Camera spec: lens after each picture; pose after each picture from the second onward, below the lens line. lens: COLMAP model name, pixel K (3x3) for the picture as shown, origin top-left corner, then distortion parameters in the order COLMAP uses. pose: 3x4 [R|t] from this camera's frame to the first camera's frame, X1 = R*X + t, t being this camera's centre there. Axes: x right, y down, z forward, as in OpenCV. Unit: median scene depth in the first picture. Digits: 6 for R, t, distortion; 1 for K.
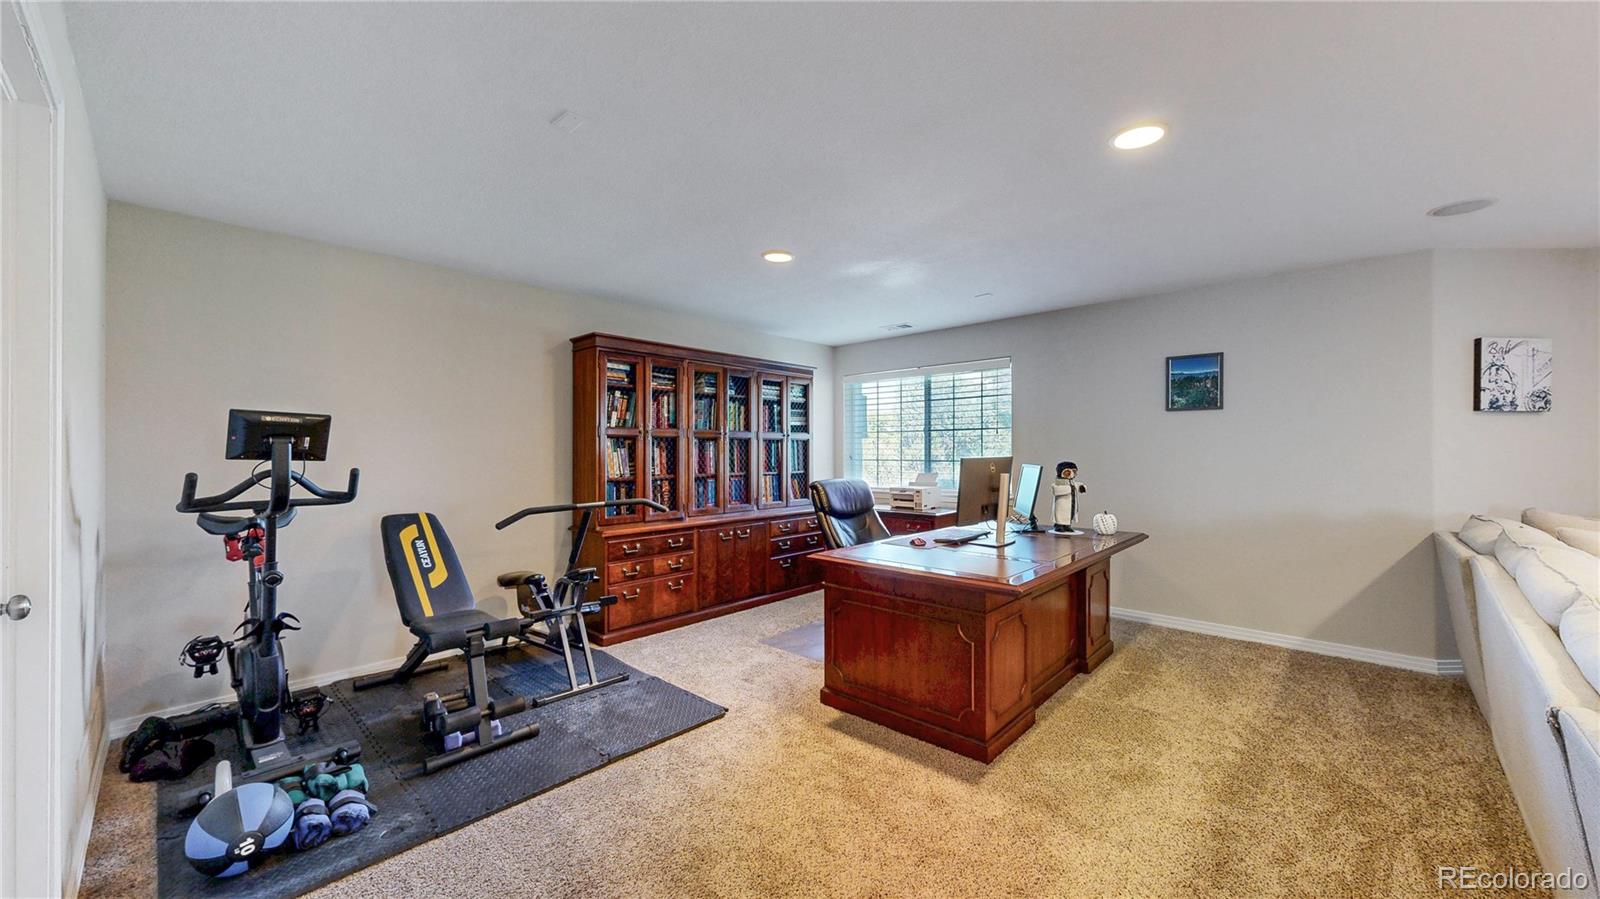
lens RADIAL K [[588.1, 0, 799.9], [0, 588.1, 451.3], [0, 0, 1]] dist [-0.000331, -0.000021]
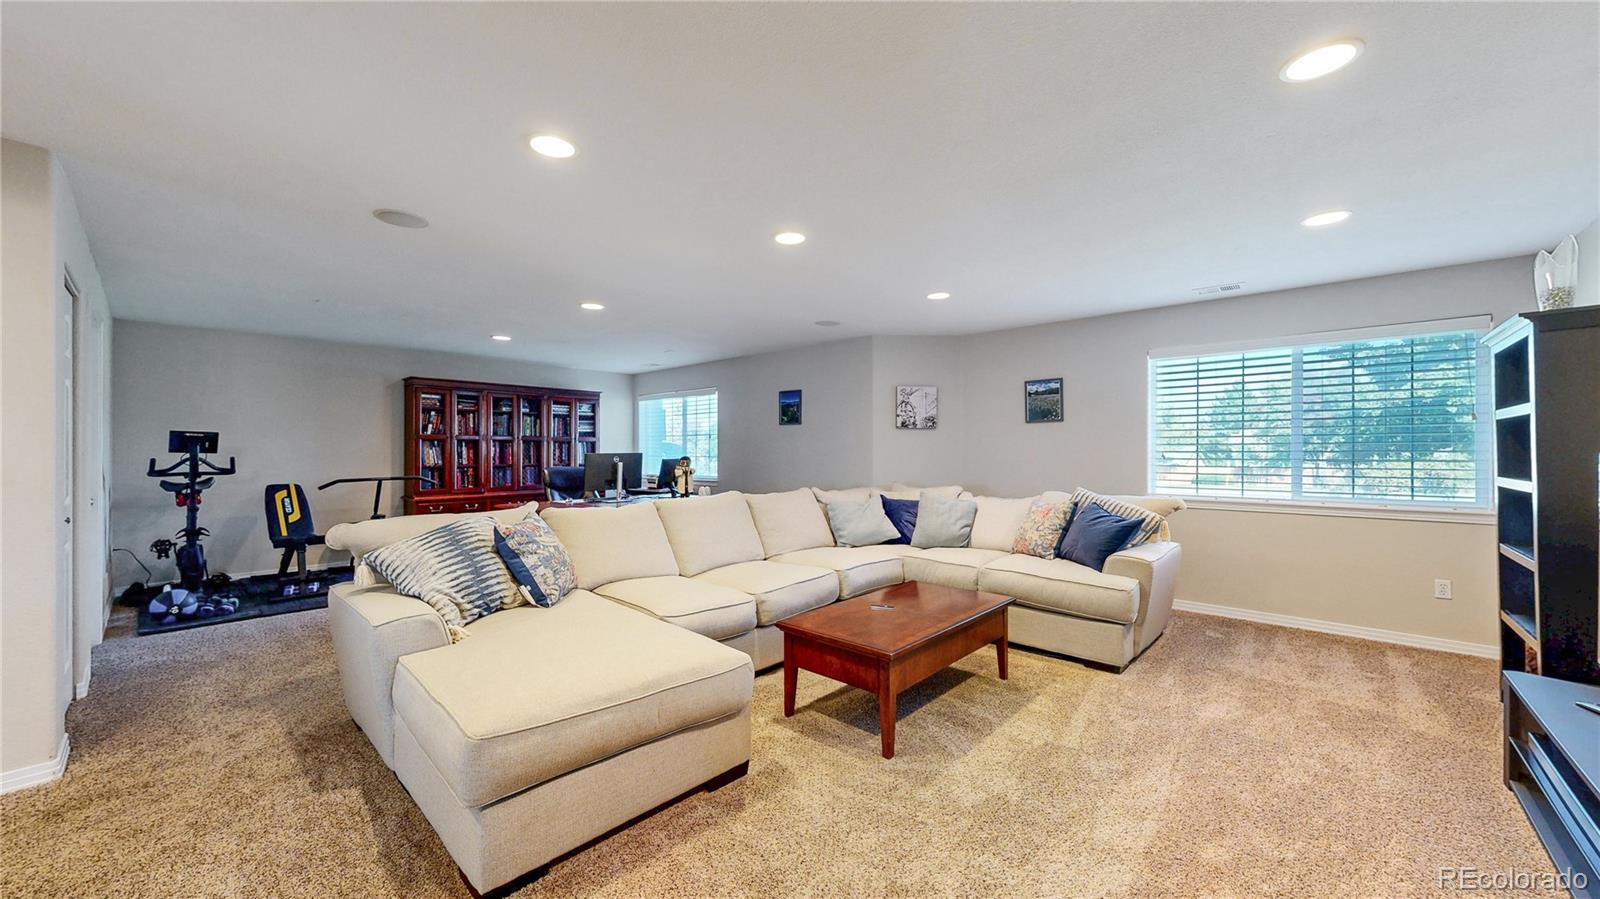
lens RADIAL K [[579.4, 0, 793.3], [0, 579.4, 453.0], [0, 0, 1]] dist [0.000486, -0.000146]
pose [[0.999955, 0.002715, 0.009046, 0.881694], [-0.002771, 0.999977, 0.006143, -0.002721], [-0.009029, -0.006168, 0.999940, -0.784143]]
